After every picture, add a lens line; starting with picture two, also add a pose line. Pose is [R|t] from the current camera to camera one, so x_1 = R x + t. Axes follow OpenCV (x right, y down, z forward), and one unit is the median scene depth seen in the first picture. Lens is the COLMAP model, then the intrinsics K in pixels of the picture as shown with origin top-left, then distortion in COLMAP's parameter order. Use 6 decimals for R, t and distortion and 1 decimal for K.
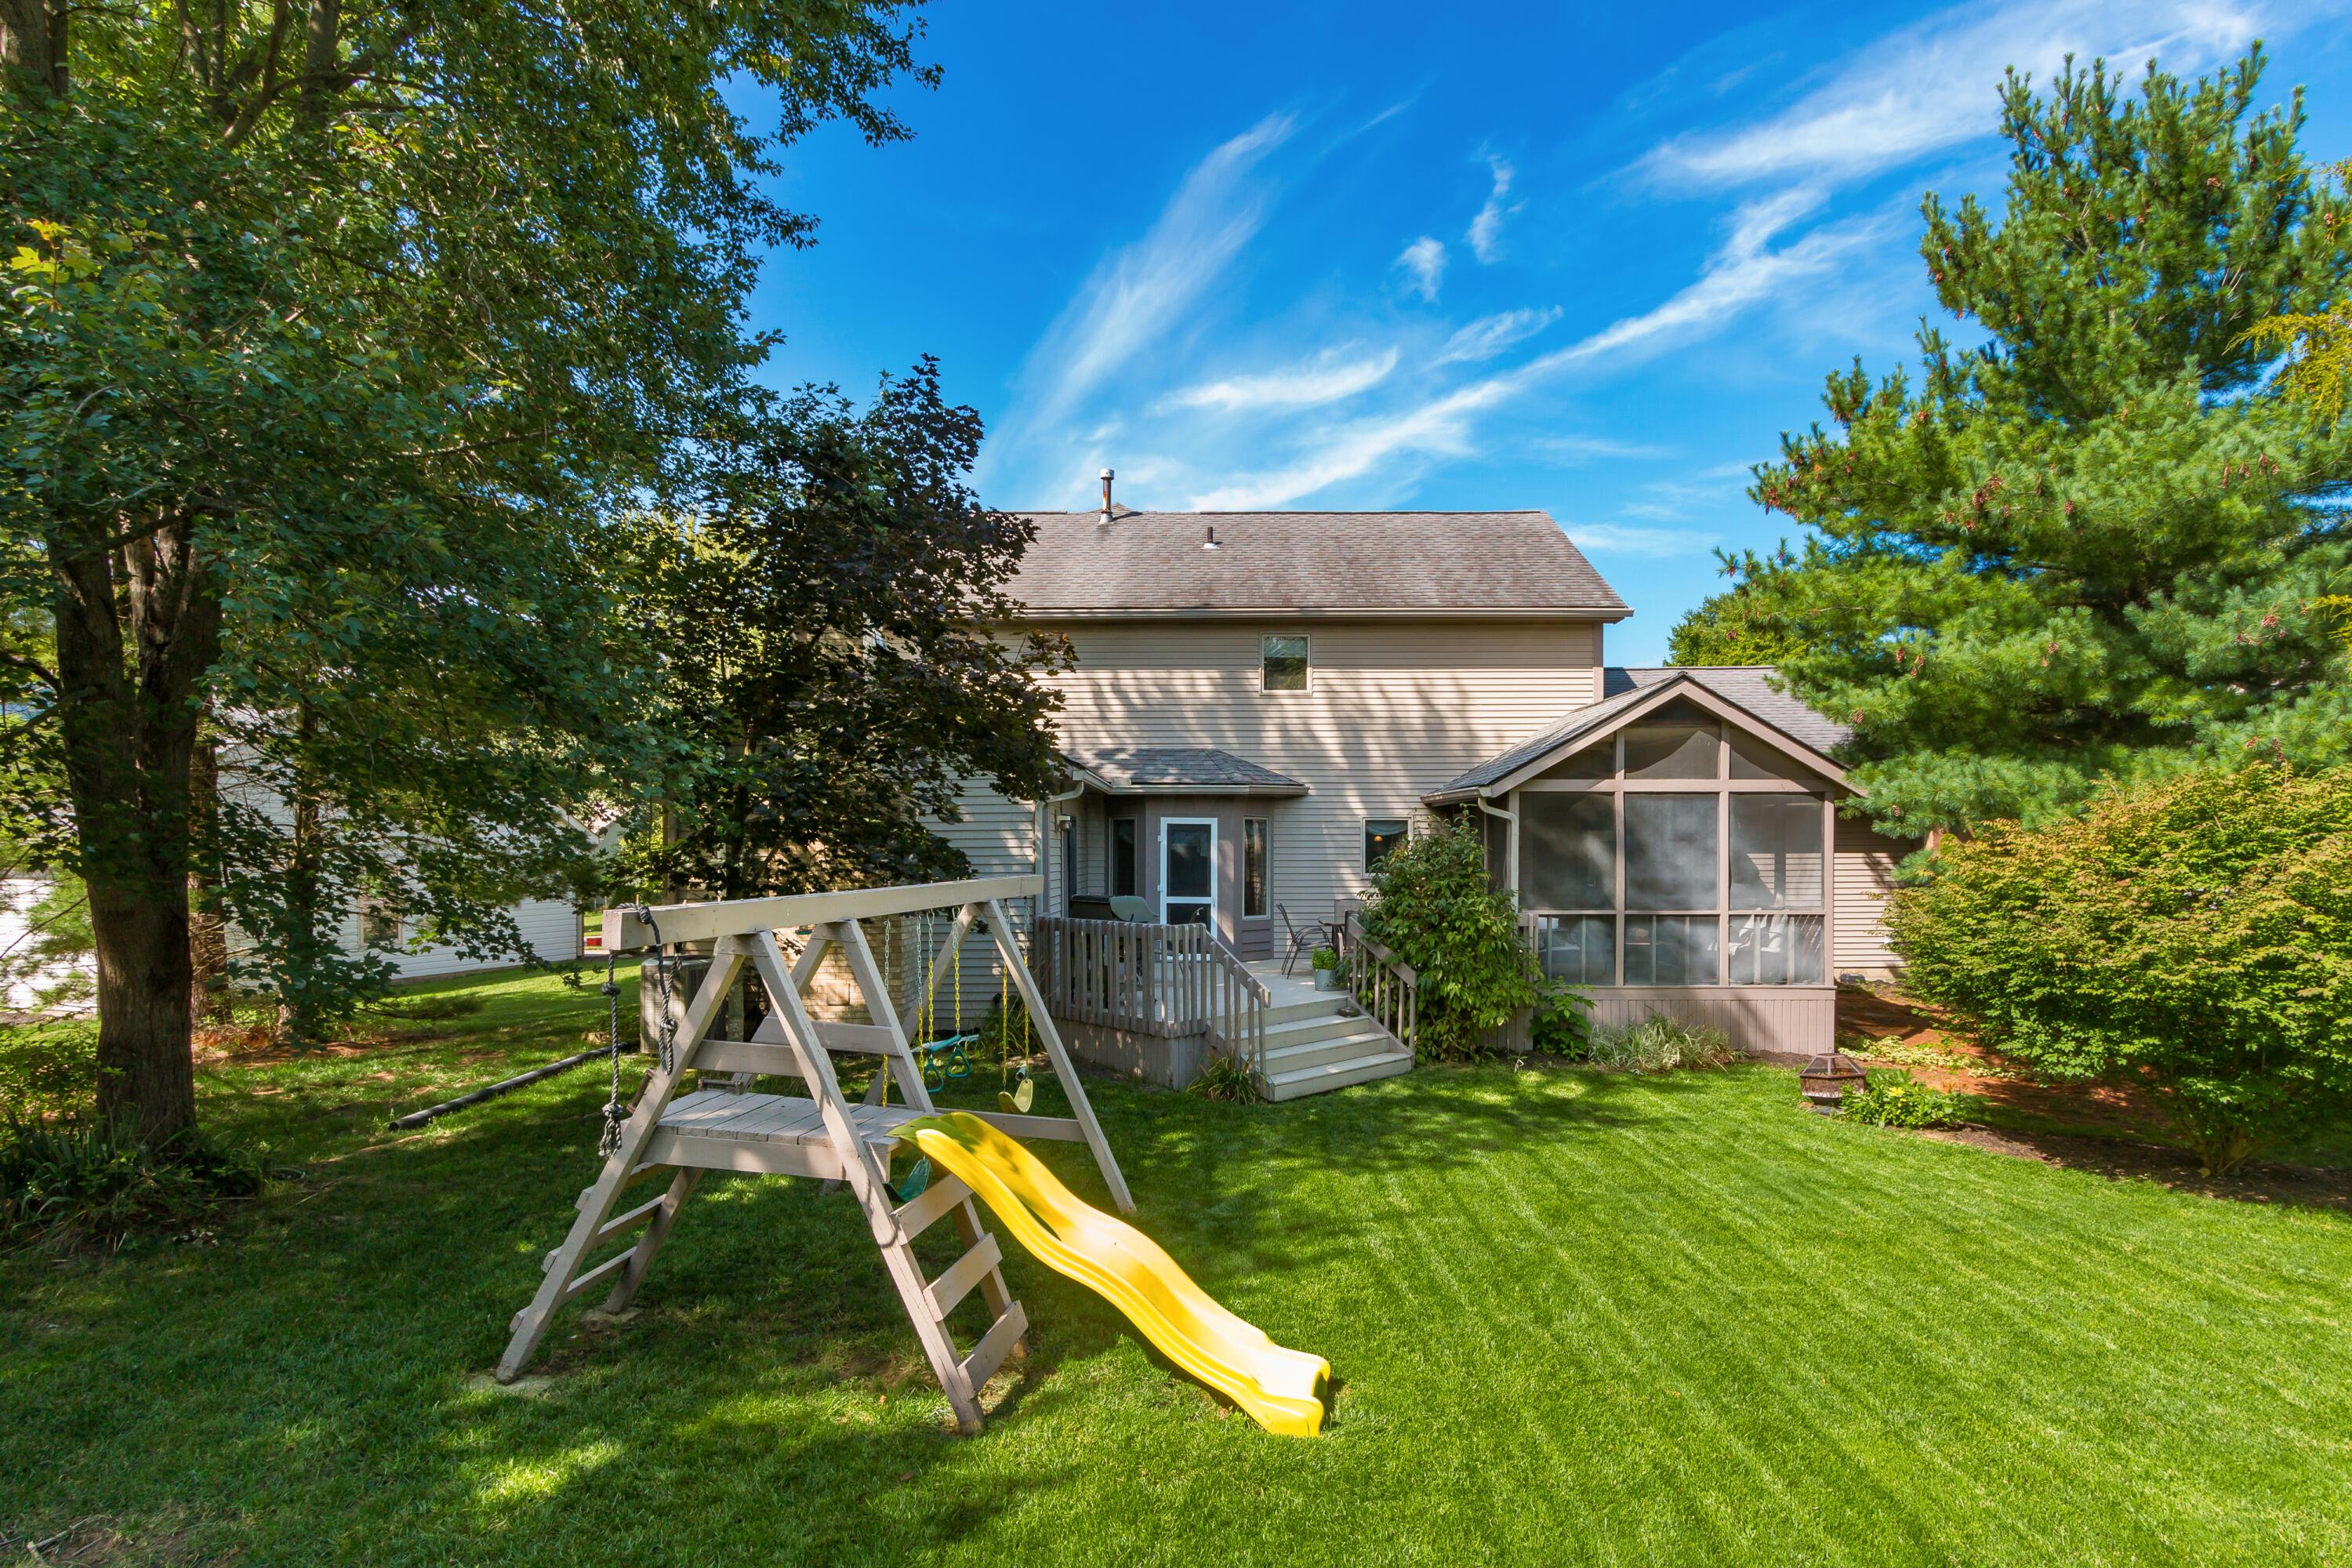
lens RADIAL K [[1168.4, 0, 1176.4], [0, 1168.4, 843.6], [0, 0, 1]] dist [-0.000352, -0.000466]
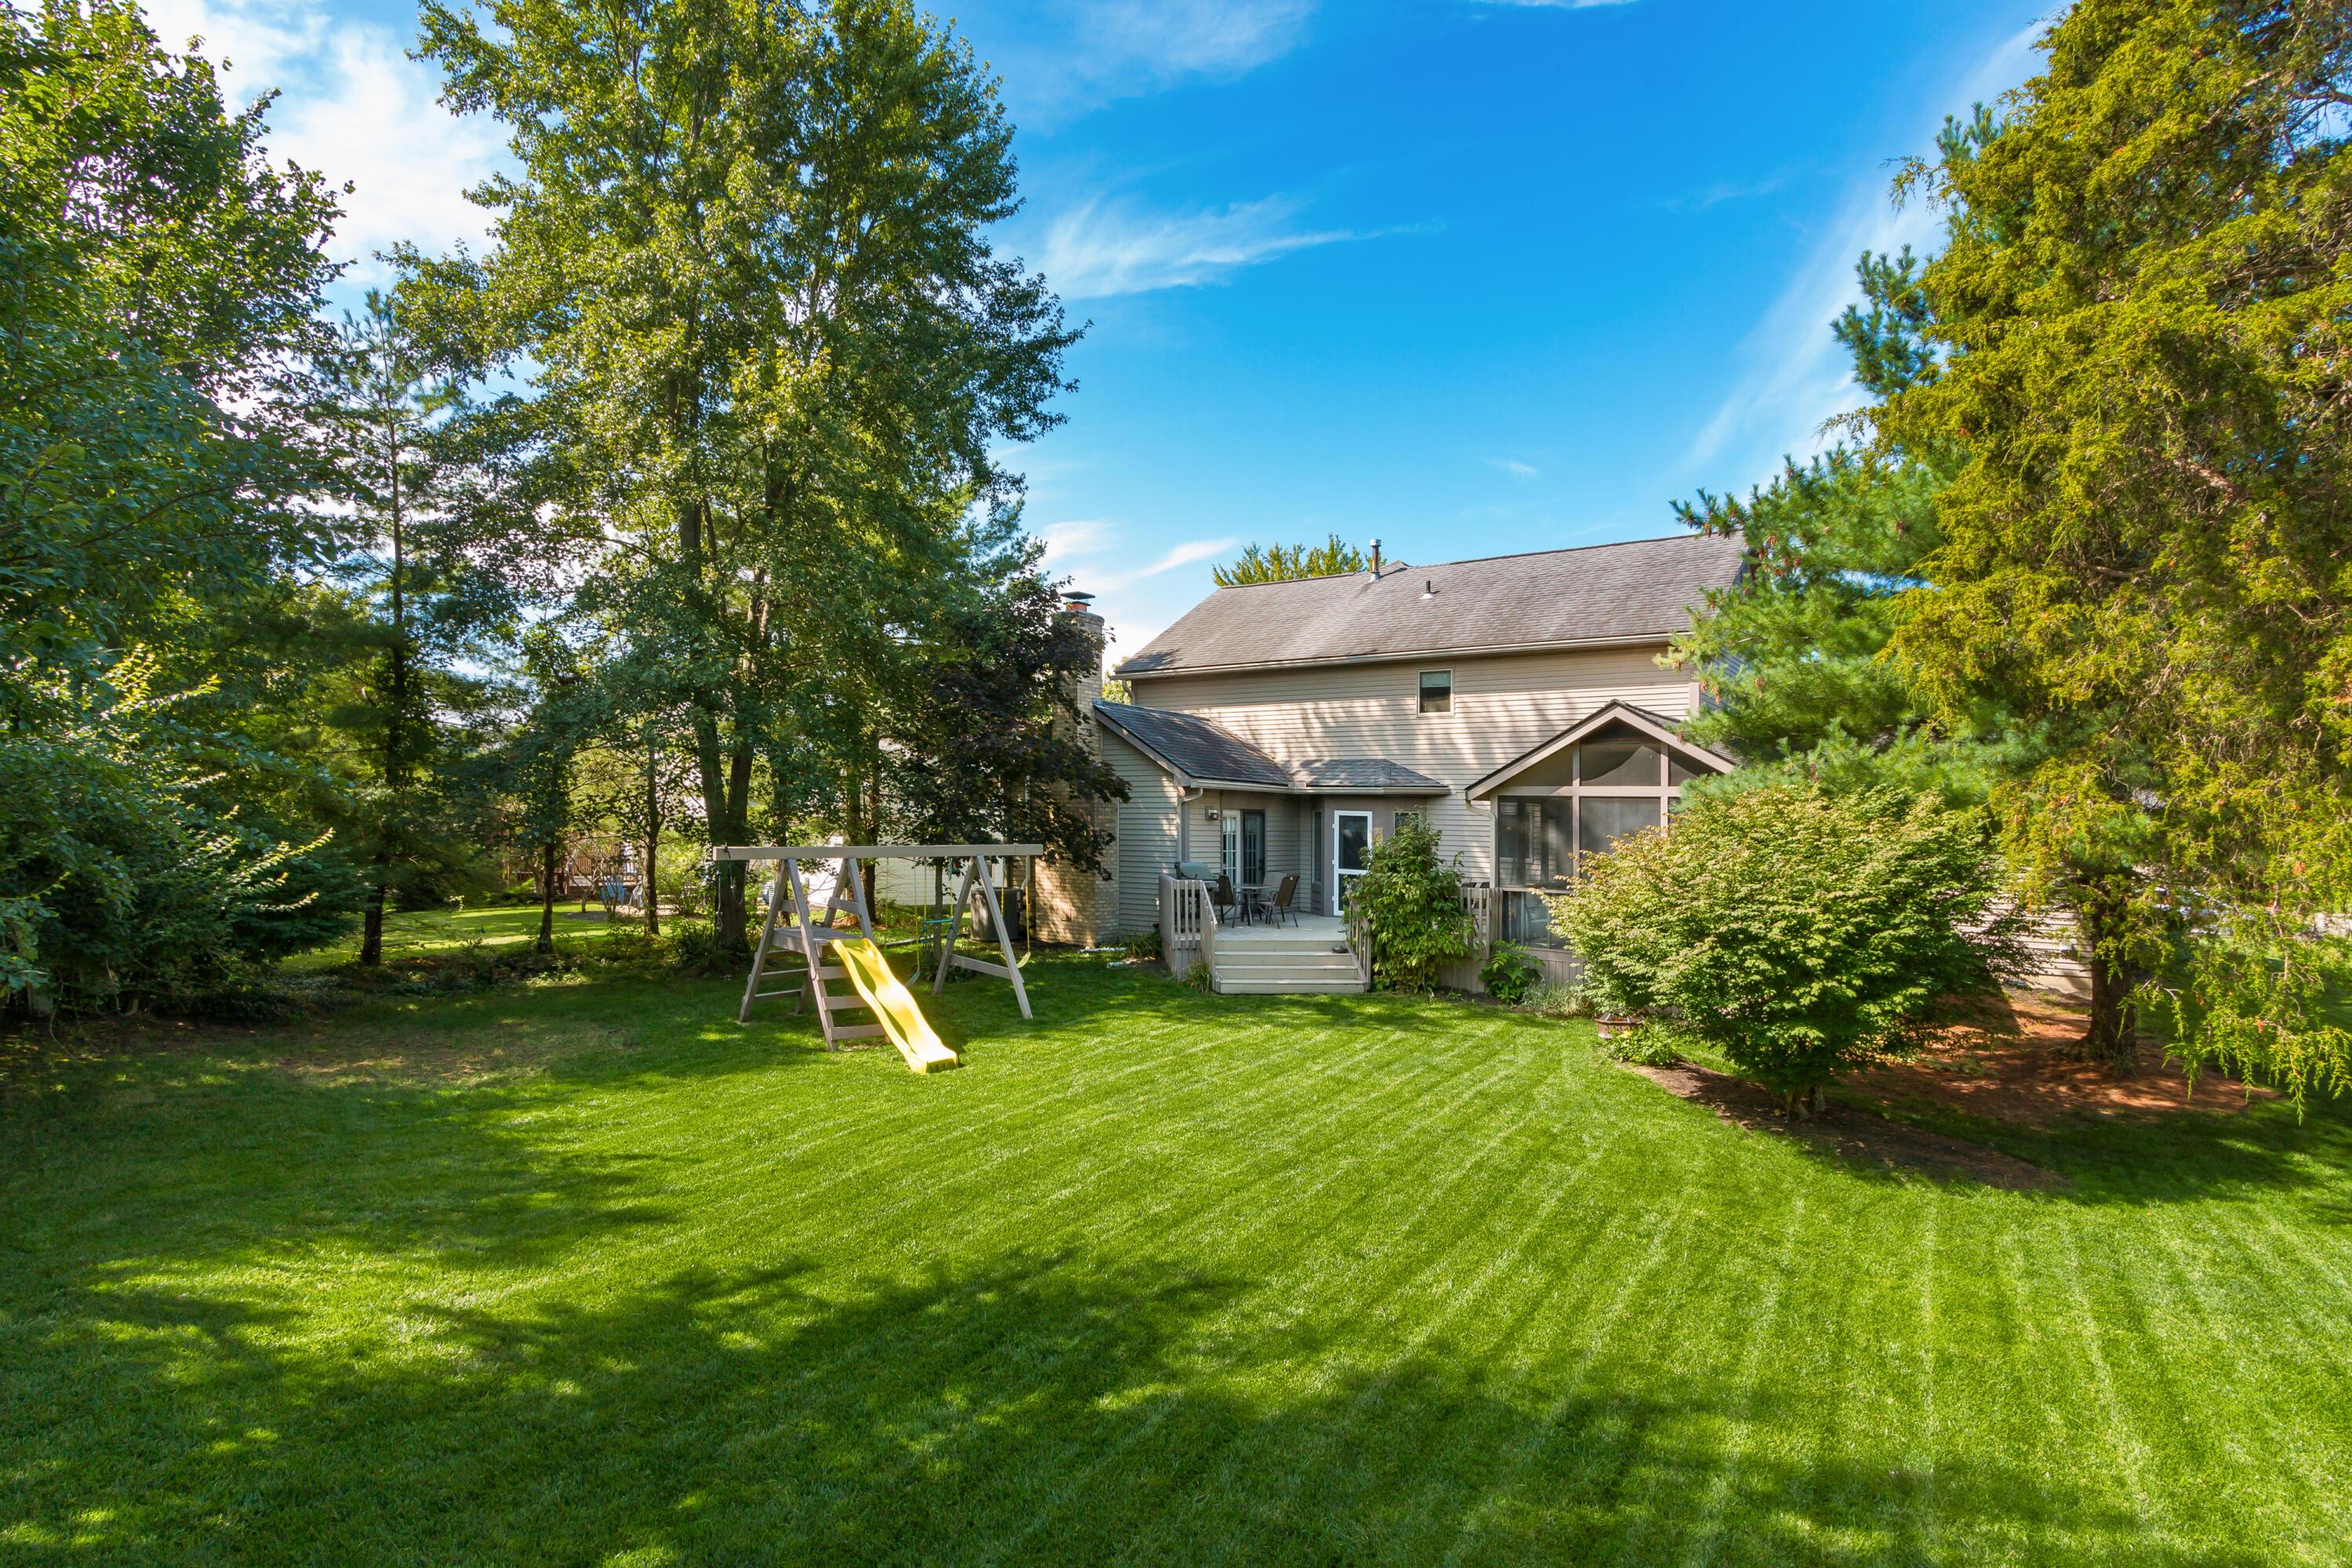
lens RADIAL K [[1169.6, 0, 1176.0], [0, 1169.6, 784.0], [0, 0, 1]] dist [0.007822, 0.000611]
pose [[0.814171, 0.002061, -0.580622, 0.622276], [-0.021735, 0.999401, -0.026931, -0.012190], [0.580219, 0.034547, 0.813728, -0.209354]]
